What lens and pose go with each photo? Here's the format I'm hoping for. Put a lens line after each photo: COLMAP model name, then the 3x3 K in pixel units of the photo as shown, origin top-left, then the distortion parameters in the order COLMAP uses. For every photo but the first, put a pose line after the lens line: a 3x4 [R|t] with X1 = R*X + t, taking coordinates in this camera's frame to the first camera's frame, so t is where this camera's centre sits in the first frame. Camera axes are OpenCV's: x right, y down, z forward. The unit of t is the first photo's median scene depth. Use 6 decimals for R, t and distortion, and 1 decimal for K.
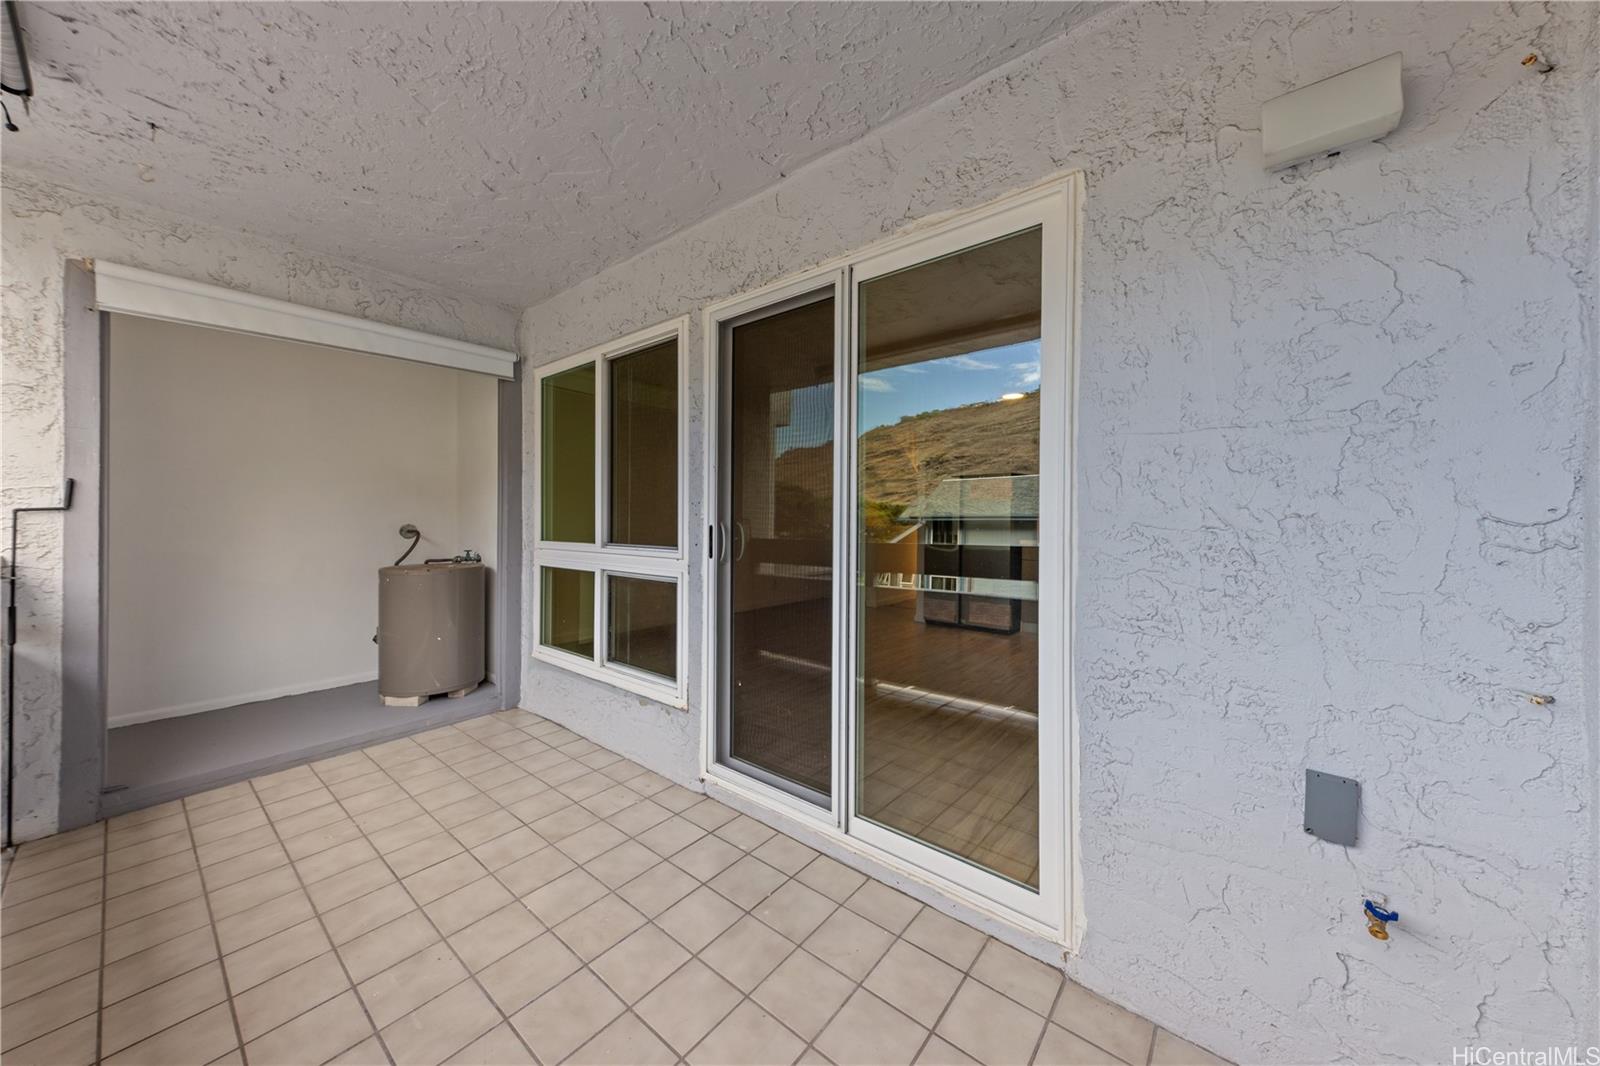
lens RADIAL K [[545.5, 0, 803.9], [0, 545.5, 510.7], [0, 0, 1]] dist [0.003209, 0.000011]
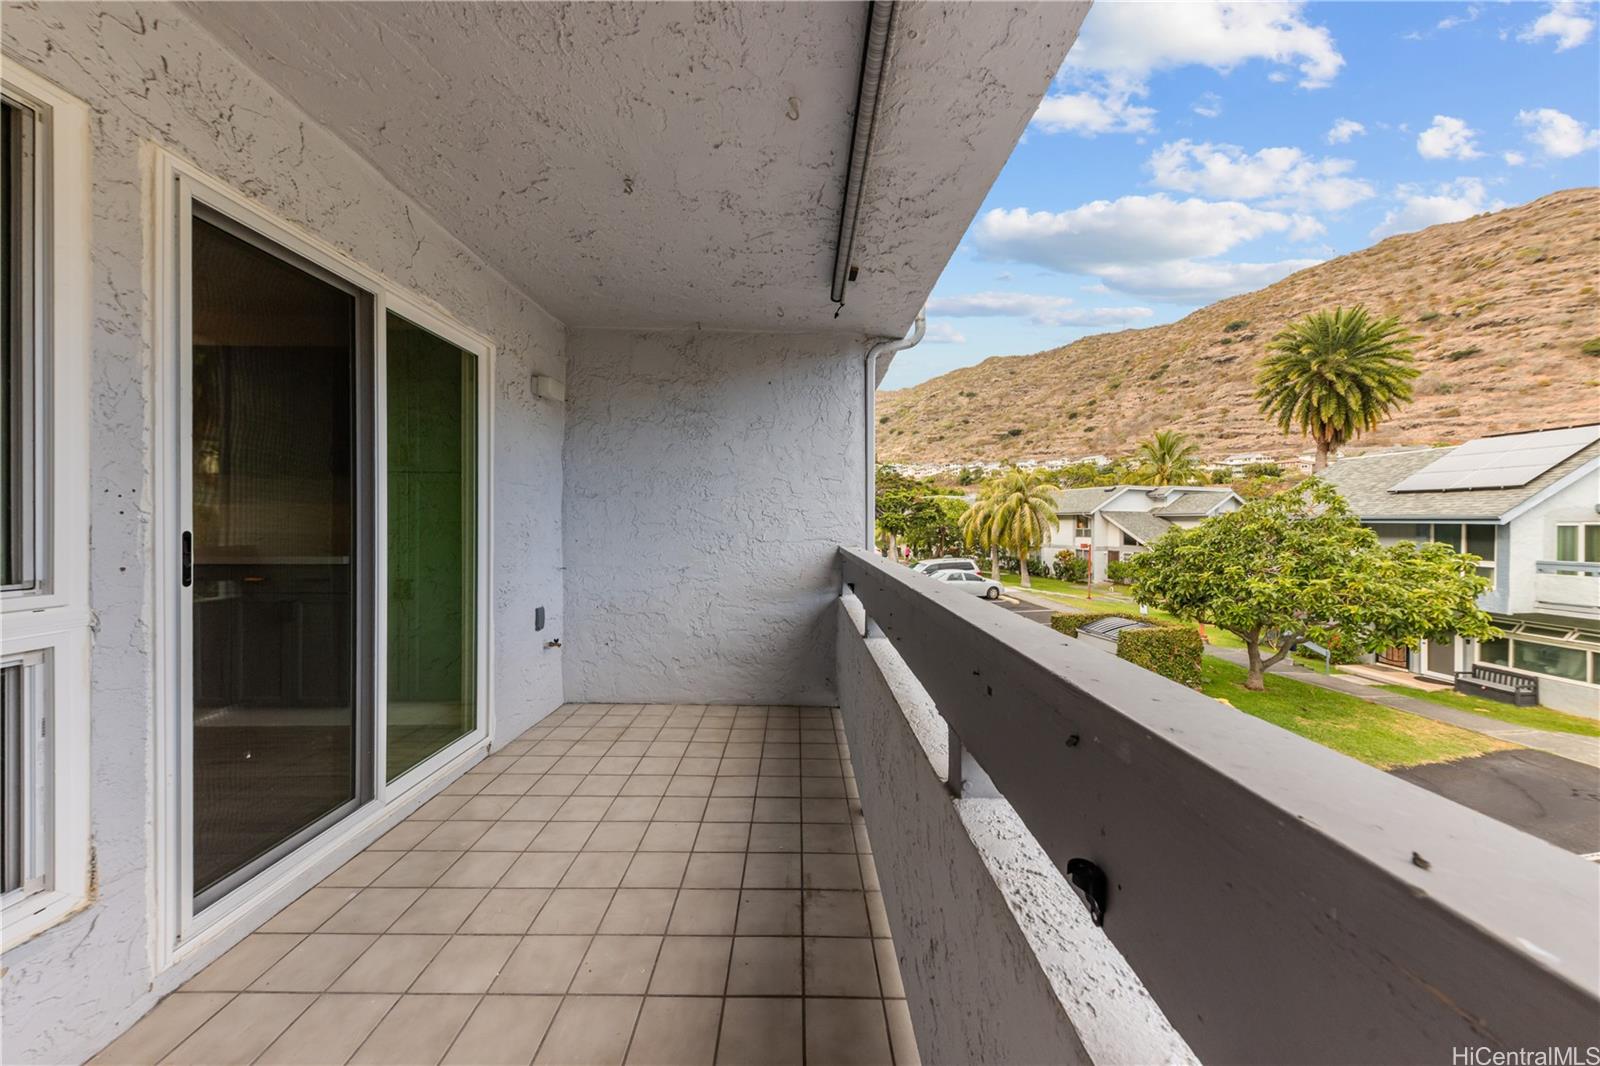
lens RADIAL K [[545.5, 0, 799.6], [0, 545.5, 524.8], [0, 0, 1]] dist [0.003209, 0.000011]
pose [[-0.623216, -0.013700, 0.781930, -1.115558], [-0.015930, 0.999861, 0.004822, 0.005083], [-0.781888, -0.009451, -0.623348, 0.892939]]
